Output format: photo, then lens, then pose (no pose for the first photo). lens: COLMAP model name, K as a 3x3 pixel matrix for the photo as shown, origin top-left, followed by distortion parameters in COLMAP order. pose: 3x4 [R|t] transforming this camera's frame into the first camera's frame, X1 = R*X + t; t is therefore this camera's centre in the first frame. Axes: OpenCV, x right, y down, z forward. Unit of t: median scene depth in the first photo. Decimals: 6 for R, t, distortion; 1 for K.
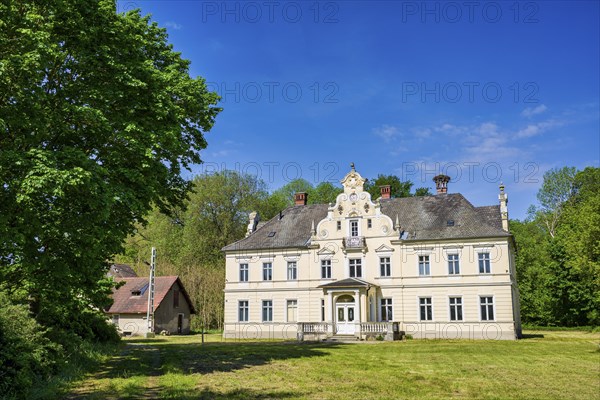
lens RADIAL K [[623.9, 0, 300.0], [0, 623.9, 200.0], [0, 0, 1]] dist [-0.010596, 0.003814]
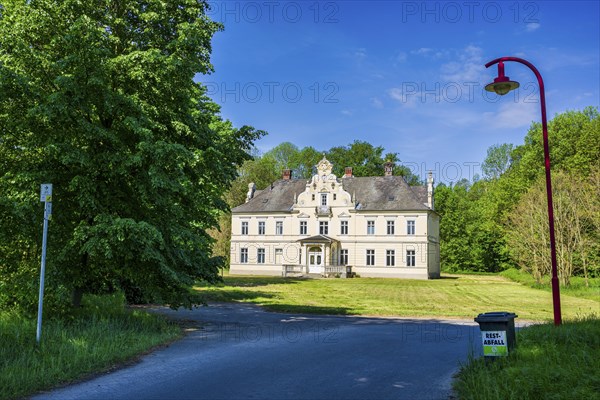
lens RADIAL K [[623.9, 0, 300.0], [0, 623.9, 200.0], [0, 0, 1]] dist [-0.010596, 0.003814]
pose [[0.999401, 0.025898, 0.022953, -0.000136], [-0.027896, 0.995414, 0.091500, -0.083694], [-0.020478, -0.092086, 0.995540, -0.415481]]
